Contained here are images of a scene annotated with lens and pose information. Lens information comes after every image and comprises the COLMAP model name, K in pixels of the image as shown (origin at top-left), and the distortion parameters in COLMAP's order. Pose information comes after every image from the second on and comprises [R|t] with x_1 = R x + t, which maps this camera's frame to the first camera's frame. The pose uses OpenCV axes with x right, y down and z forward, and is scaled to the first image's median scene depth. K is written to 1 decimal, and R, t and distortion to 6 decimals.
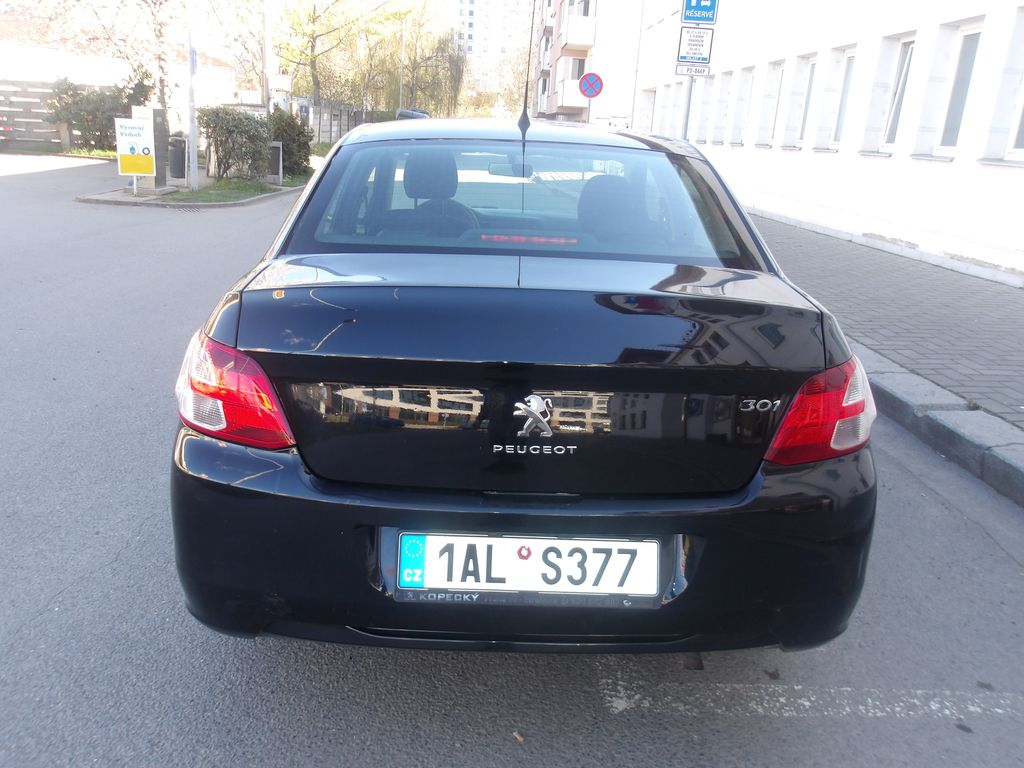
lens RADIAL K [[807.1, 0, 512.0], [0, 807.1, 384.0], [0, 0, 1]] dist [-0.014426, 0.006021]
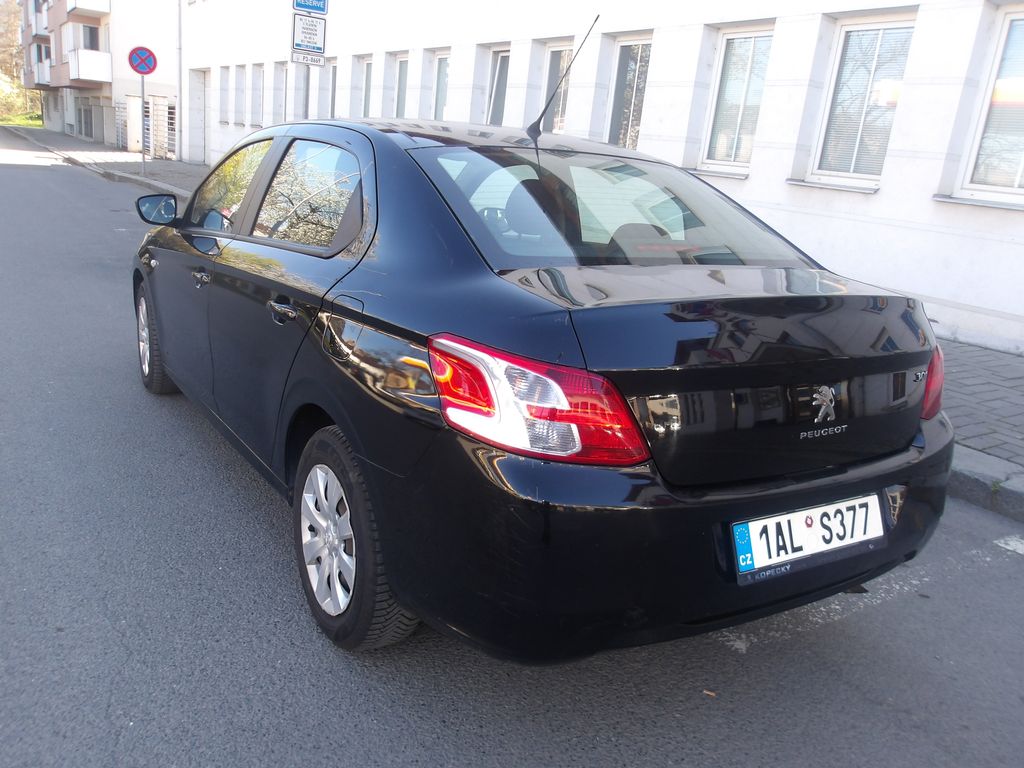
lens RADIAL K [[805.4, 0, 512.0], [0, 805.4, 384.0], [0, 0, 1]] dist [-0.027959, -0.003067]
pose [[0.871544, -0.099204, 0.480176, -0.899735], [0.091184, 0.995028, 0.040069, -0.075530], [-0.481763, 0.008862, 0.876257, 0.186422]]
